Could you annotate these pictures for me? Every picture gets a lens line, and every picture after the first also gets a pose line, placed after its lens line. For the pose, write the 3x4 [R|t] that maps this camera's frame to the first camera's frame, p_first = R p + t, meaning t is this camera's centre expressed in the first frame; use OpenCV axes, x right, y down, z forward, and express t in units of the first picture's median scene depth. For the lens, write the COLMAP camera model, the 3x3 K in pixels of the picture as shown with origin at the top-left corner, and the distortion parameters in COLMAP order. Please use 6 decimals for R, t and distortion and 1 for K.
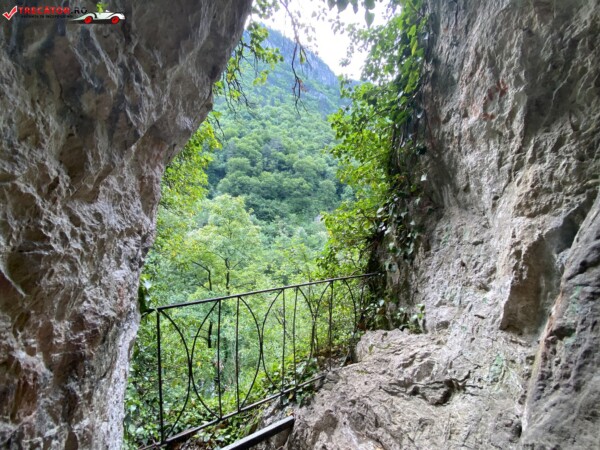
lens RADIAL K [[246.4, 0, 302.8], [0, 246.4, 221.4], [0, 0, 1]] dist [-0.004850, -0.000970]
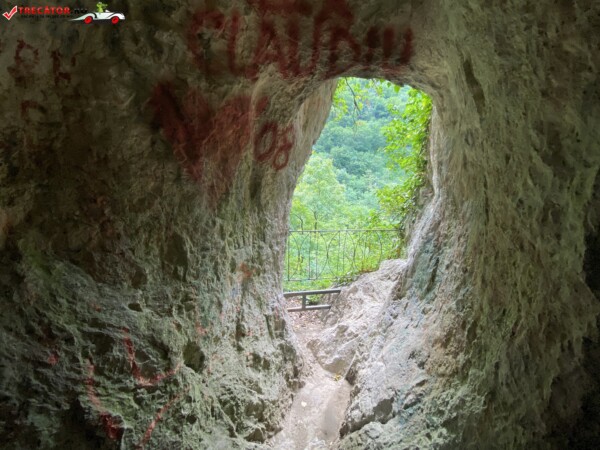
lens RADIAL K [[246.4, 0, 291.0], [0, 246.4, 223.3], [0, 0, 1]] dist [-0.004850, -0.000970]
pose [[0.918941, 0.101943, -0.380993, 0.207874], [-0.026334, 0.979721, 0.198630, -0.120641], [0.393515, -0.172496, 0.902990, -0.657027]]
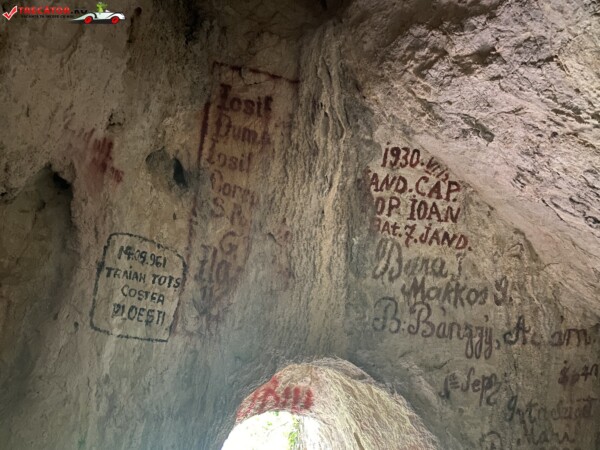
lens RADIAL K [[451.6, 0, 295.5], [0, 451.6, 234.8], [0, 0, 1]] dist [0.031220, -0.025092]
pose [[0.979928, 0.050399, 0.192877, -0.135313], [0.038756, 0.900894, -0.432306, -0.242575], [-0.195550, 0.431104, 0.880857, -1.474399]]
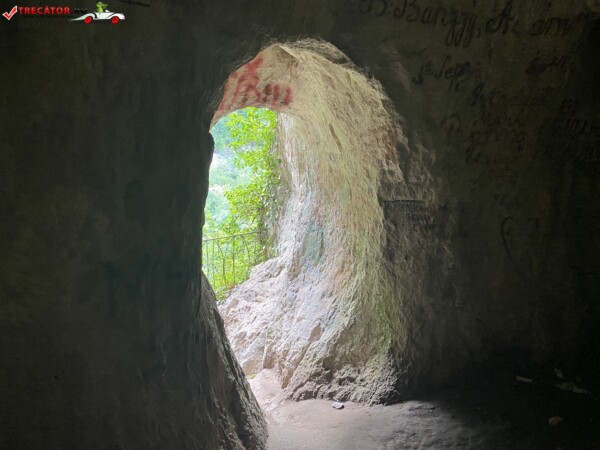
lens RADIAL K [[451.6, 0, 294.0], [0, 451.6, 219.2], [0, 0, 1]] dist [0.031220, -0.025092]
pose [[0.969102, -0.056491, 0.240106, -0.156081], [0.027929, 0.992292, 0.120733, -0.169950], [-0.245075, -0.110296, 0.963210, -1.493179]]
